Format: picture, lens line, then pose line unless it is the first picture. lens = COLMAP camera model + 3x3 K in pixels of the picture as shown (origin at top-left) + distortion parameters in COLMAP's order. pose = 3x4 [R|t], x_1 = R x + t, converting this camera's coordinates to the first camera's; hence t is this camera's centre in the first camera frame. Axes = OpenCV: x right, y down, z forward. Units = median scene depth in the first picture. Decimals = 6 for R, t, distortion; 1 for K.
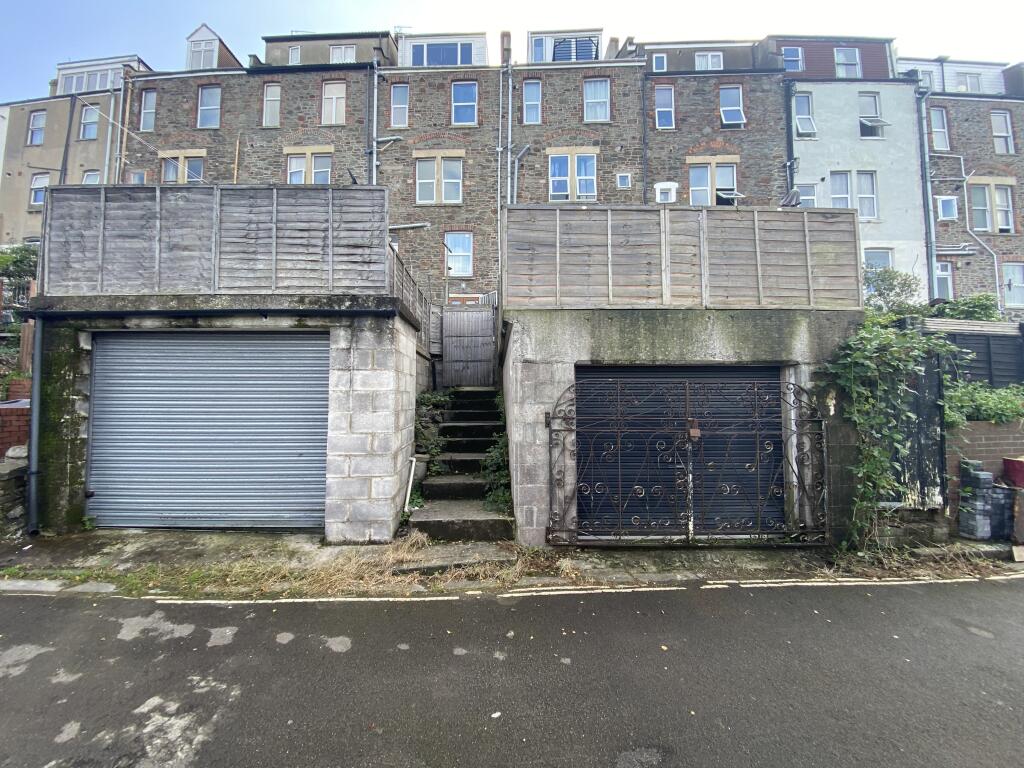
lens RADIAL K [[444.6, 0, 510.6], [0, 444.6, 416.9], [0, 0, 1]] dist [-0.008294, -0.008976]
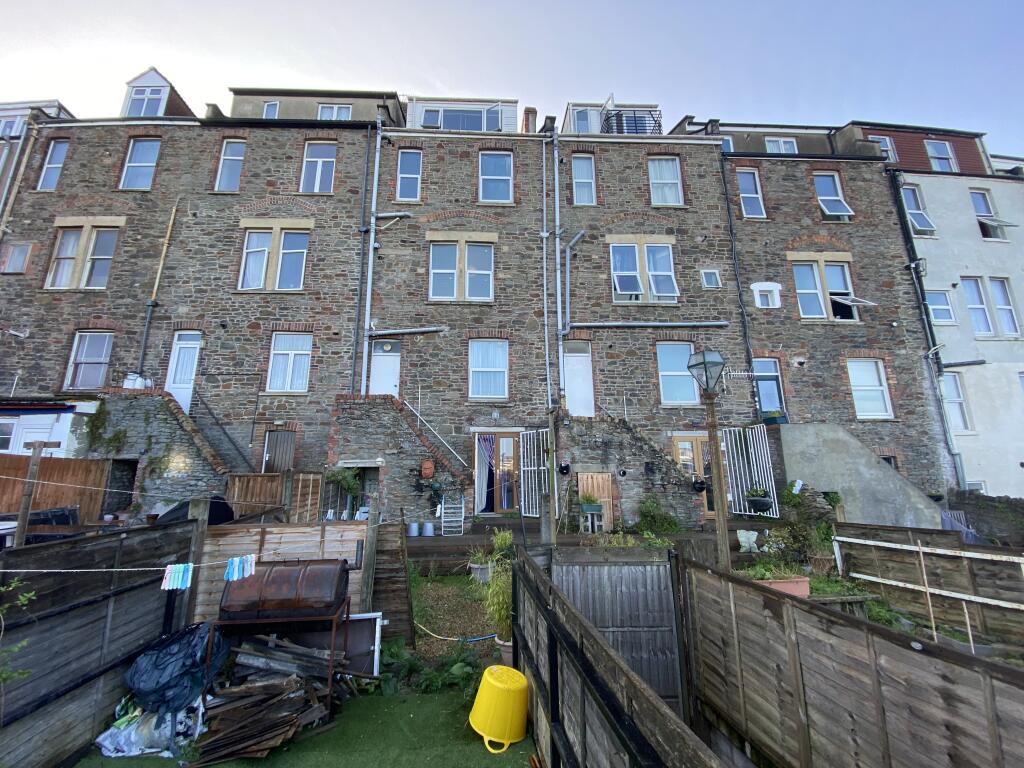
lens RADIAL K [[408.8, 0, 500.5], [0, 408.8, 385.1], [0, 0, 1]] dist [0.001121, -0.013363]
pose [[0.996672, 0.007401, 0.081185, -0.151875], [0.007724, 0.982816, -0.184425, -0.226930], [-0.081155, 0.184438, 0.979488, 0.376281]]
